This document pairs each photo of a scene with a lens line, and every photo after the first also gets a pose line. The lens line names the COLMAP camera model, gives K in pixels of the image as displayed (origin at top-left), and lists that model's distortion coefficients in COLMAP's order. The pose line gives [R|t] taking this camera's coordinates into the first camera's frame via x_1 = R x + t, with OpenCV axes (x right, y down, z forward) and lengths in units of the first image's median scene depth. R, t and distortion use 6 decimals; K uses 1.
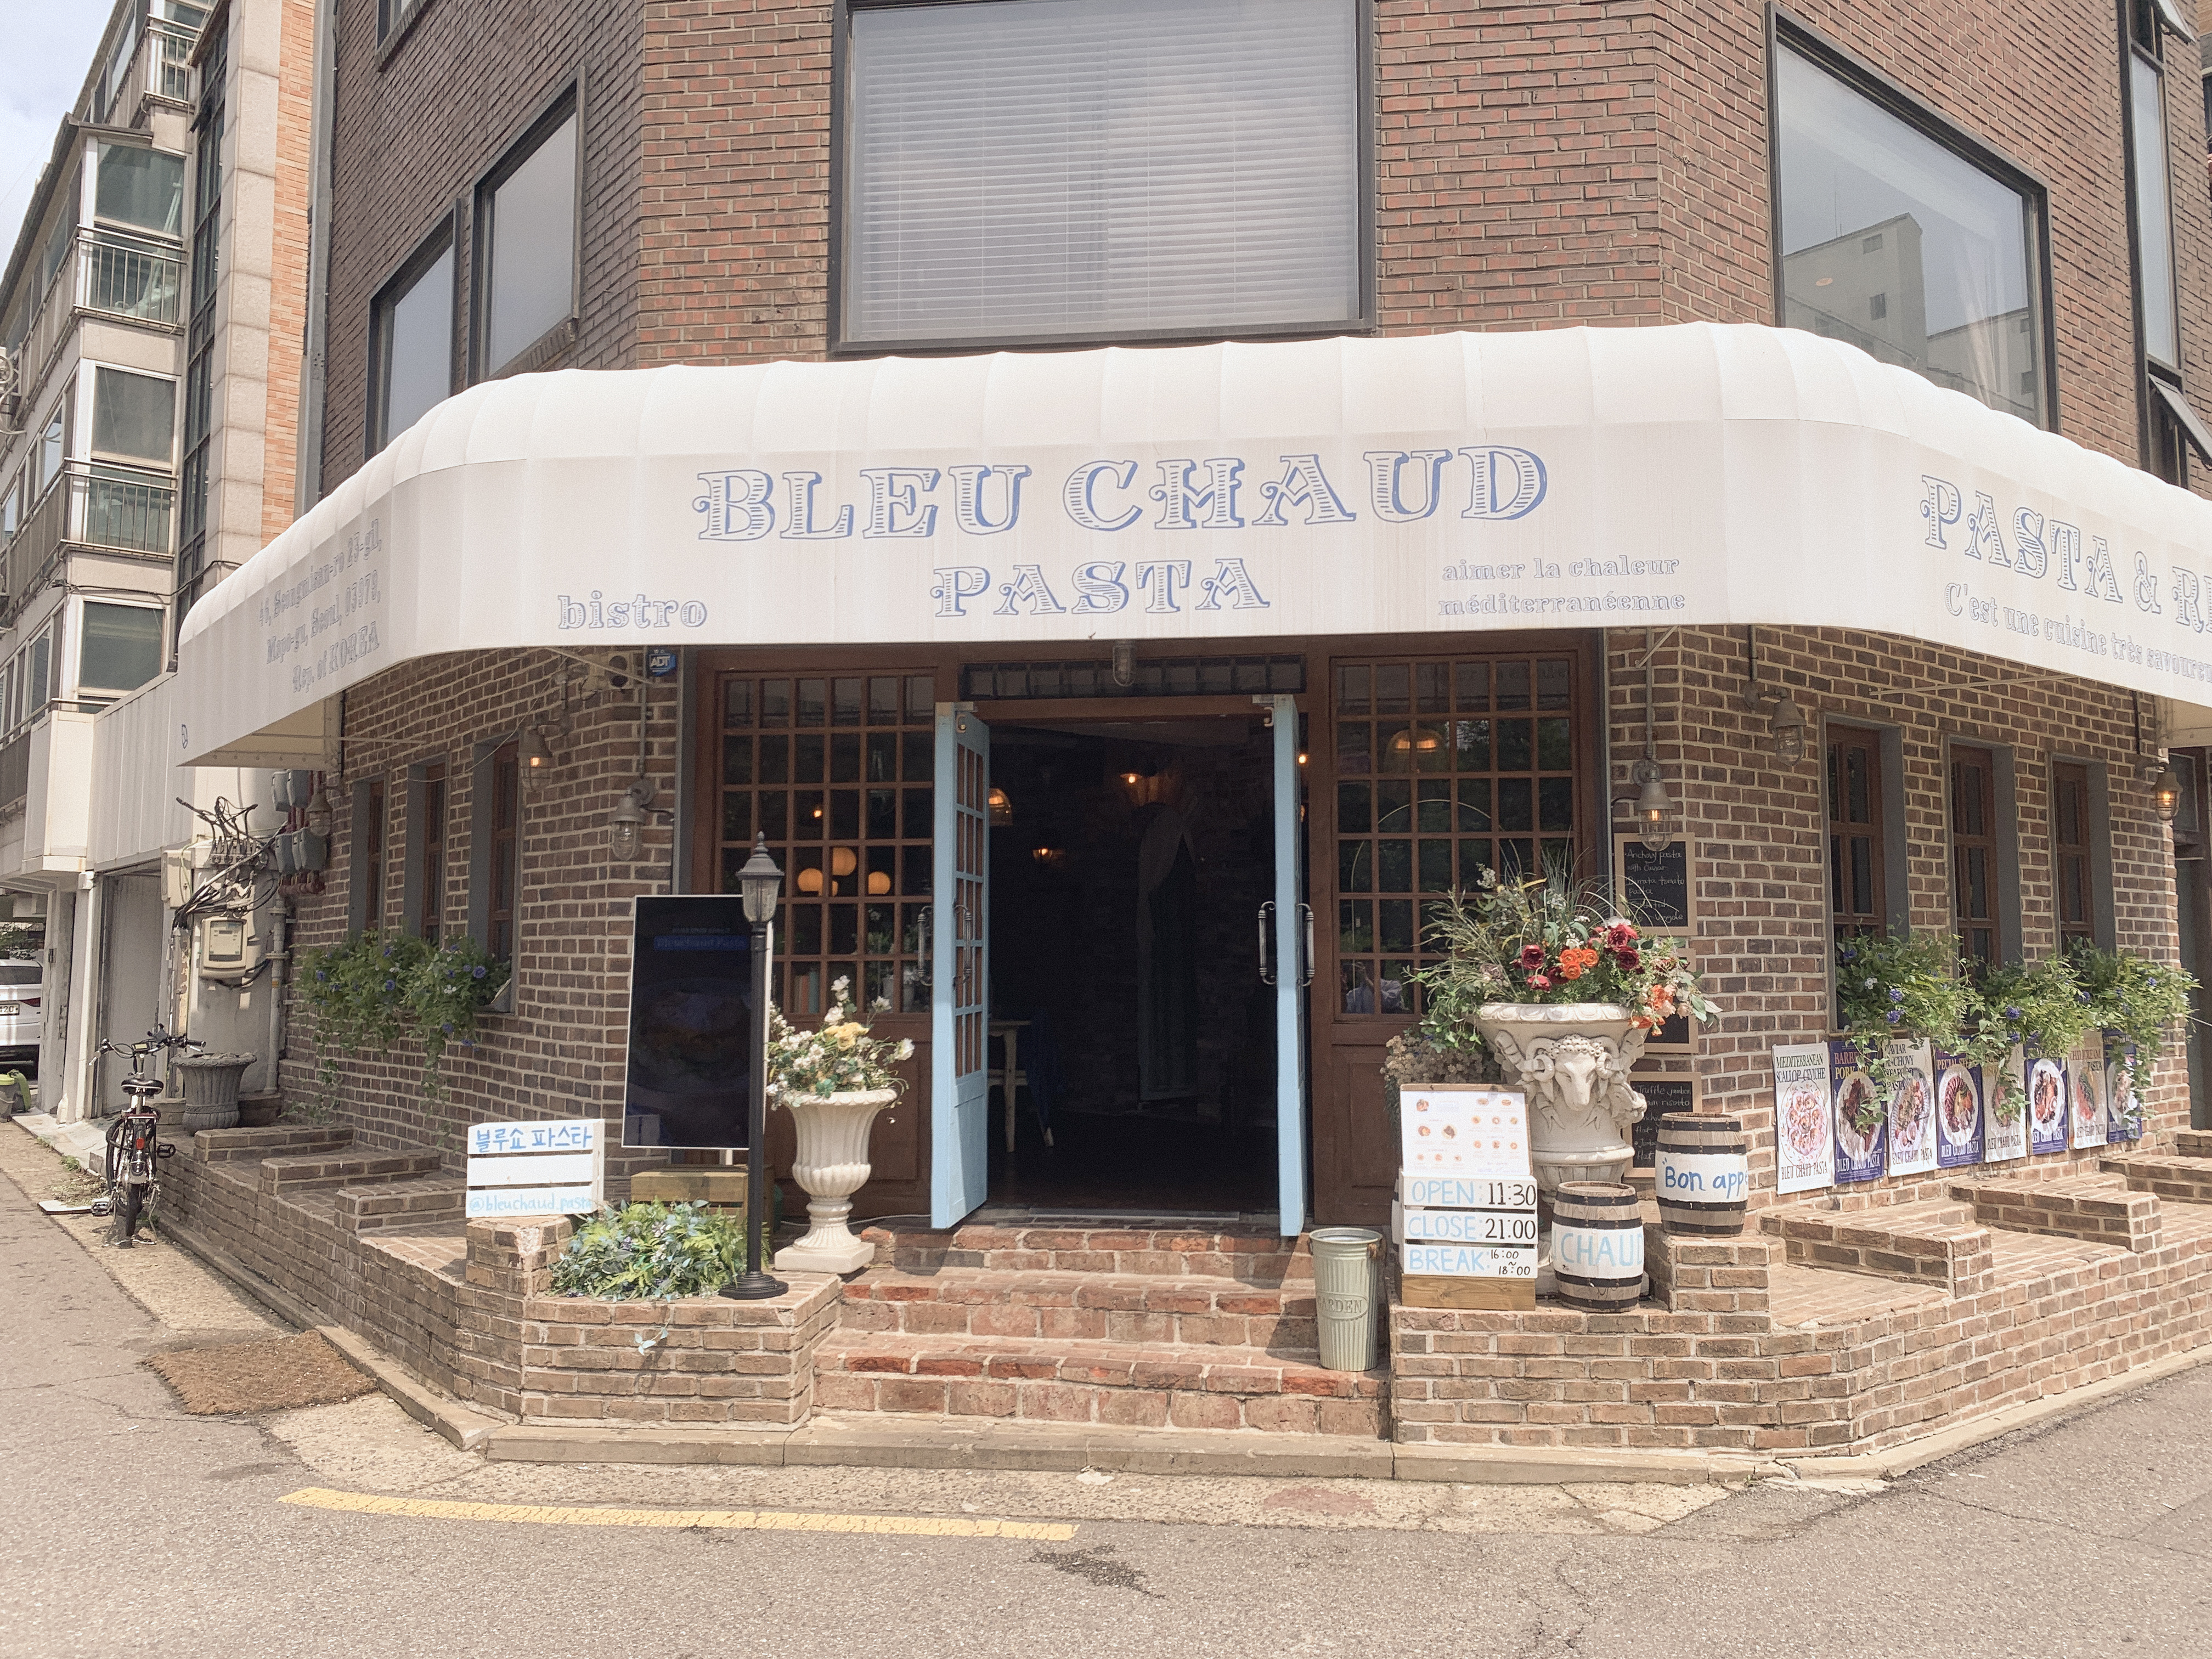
lens RADIAL K [[1679.9, 0, 1106.0], [0, 1679.9, 829.5], [0, 0, 1]] dist [0.089161, -0.154800]
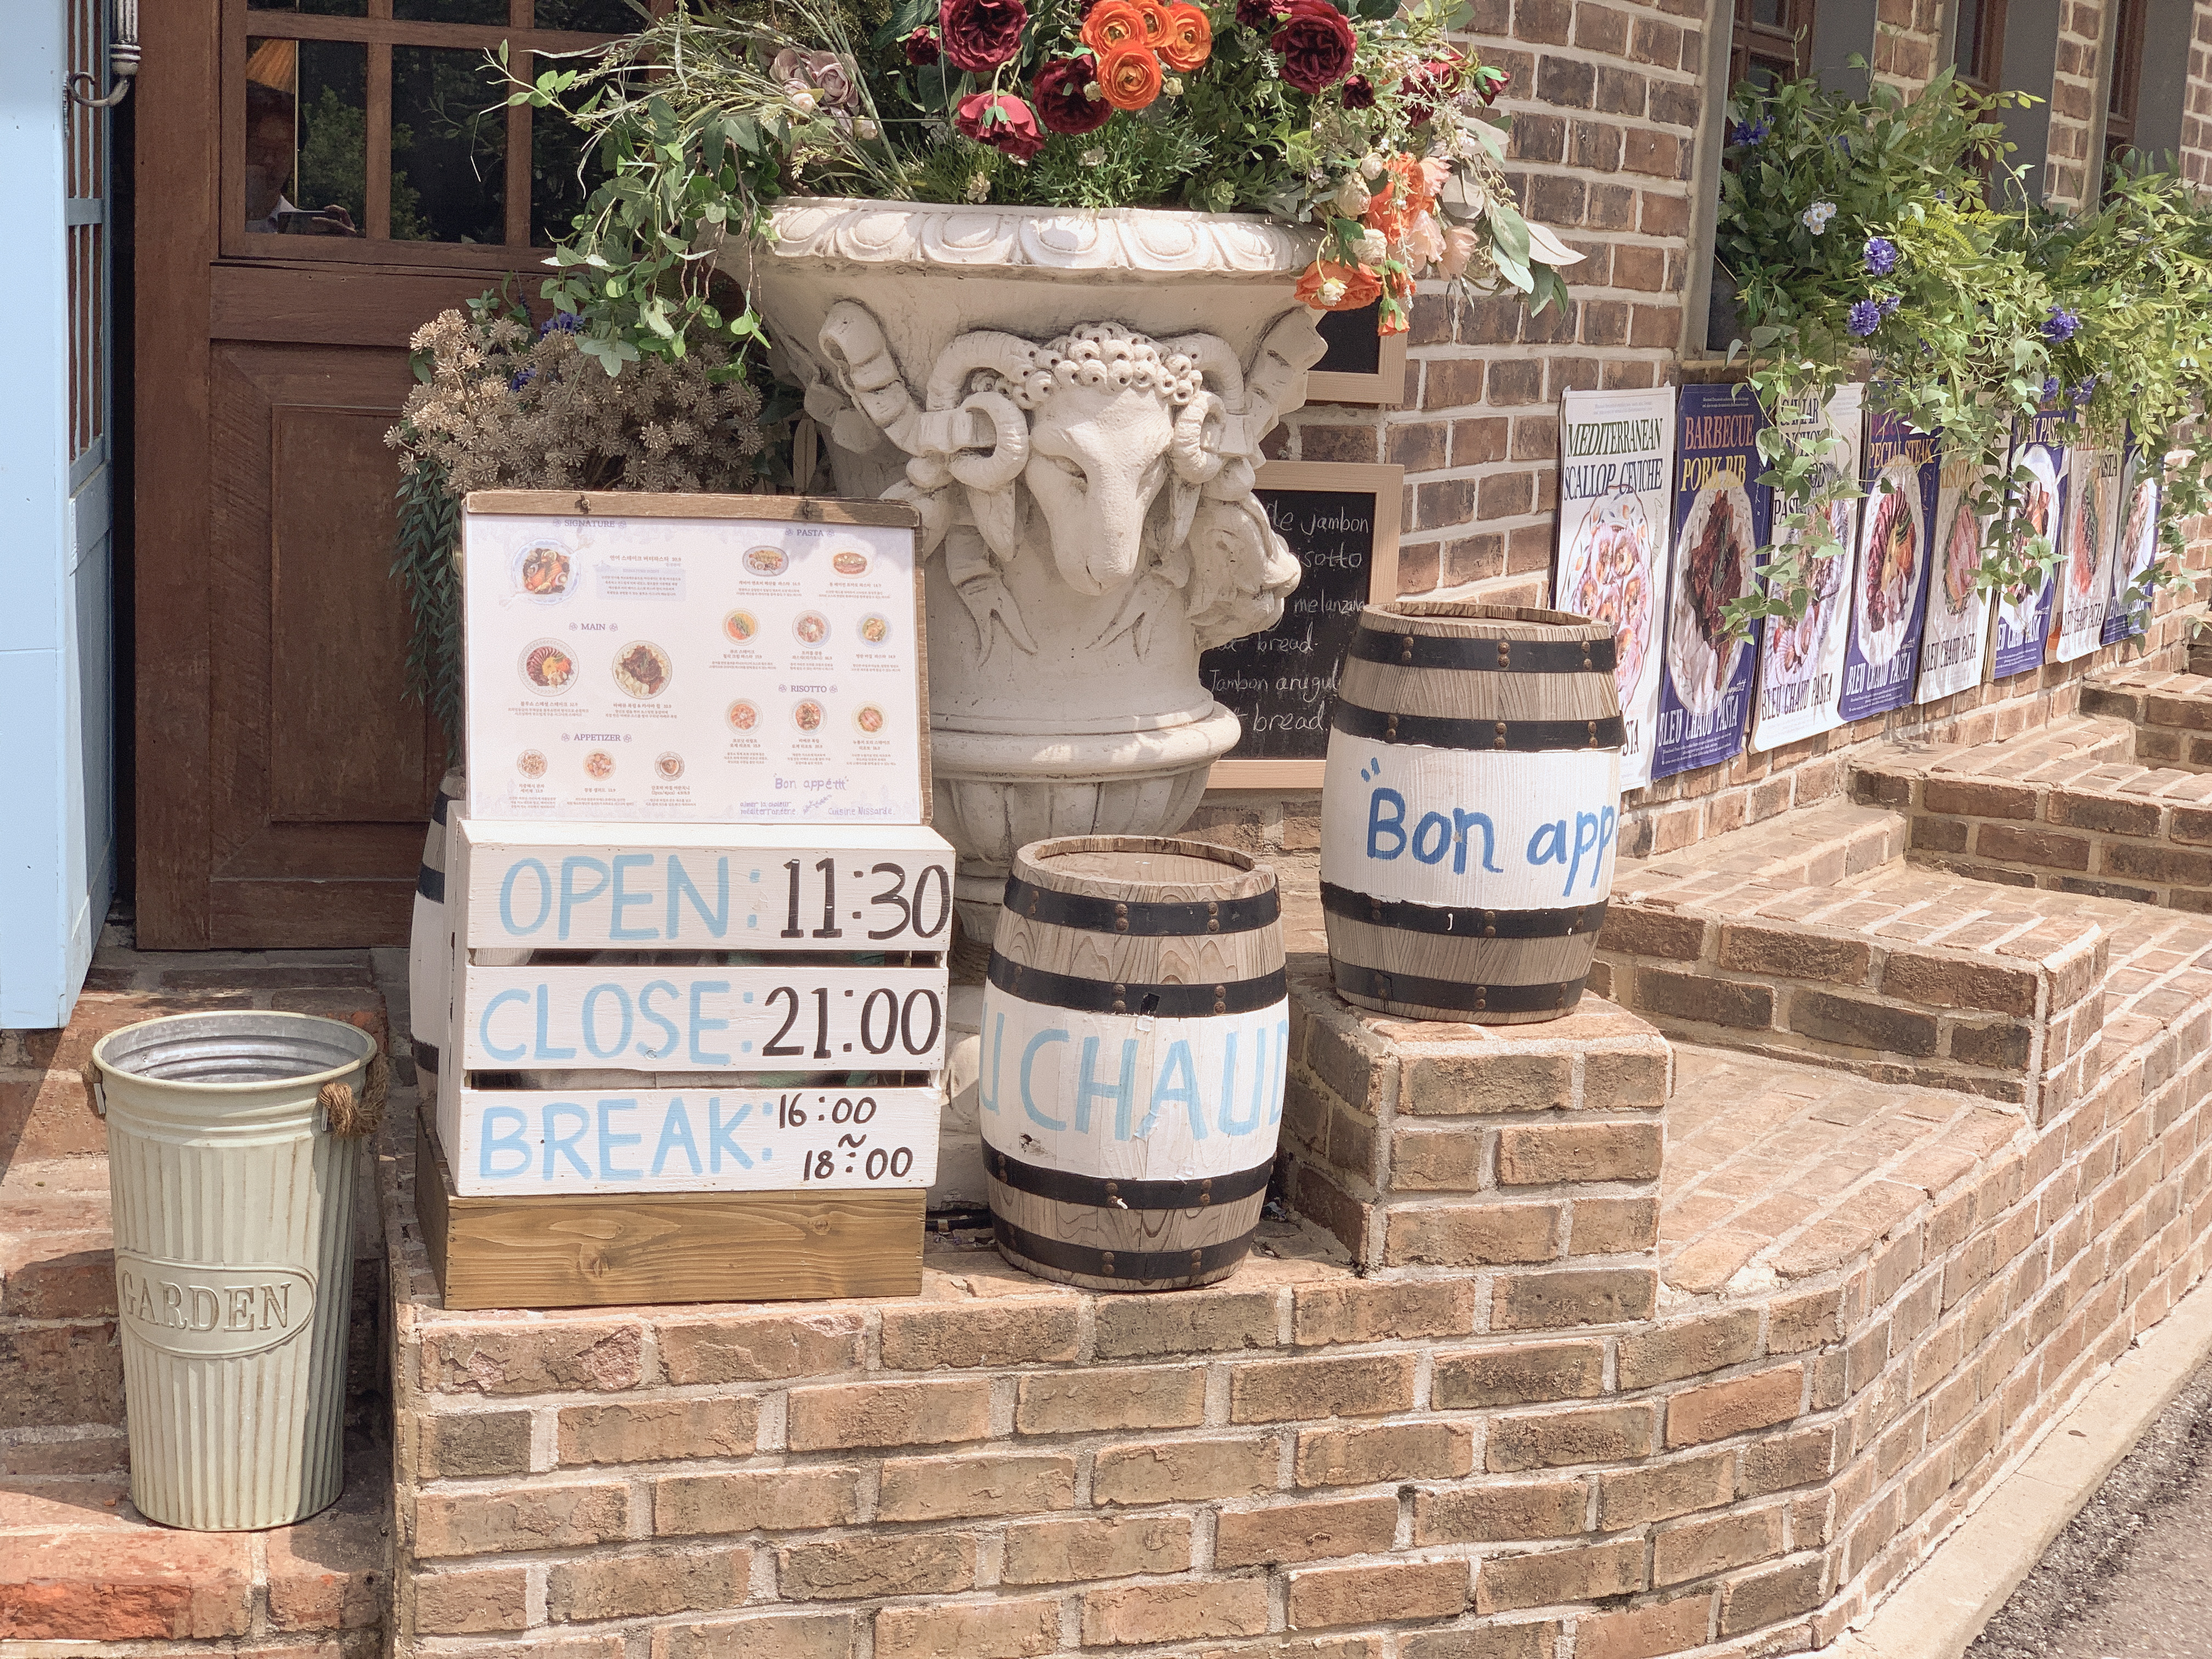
lens RADIAL K [[3129.1, 0, 1106.0], [0, 3129.1, 829.5], [0, 0, 1]] dist [-0.047986, 1.052399]
pose [[0.924323, -0.019944, 0.381089, 0.081949], [-0.080855, 0.965725, 0.246652, 0.075381], [-0.372947, -0.258798, 0.891030, 0.526187]]
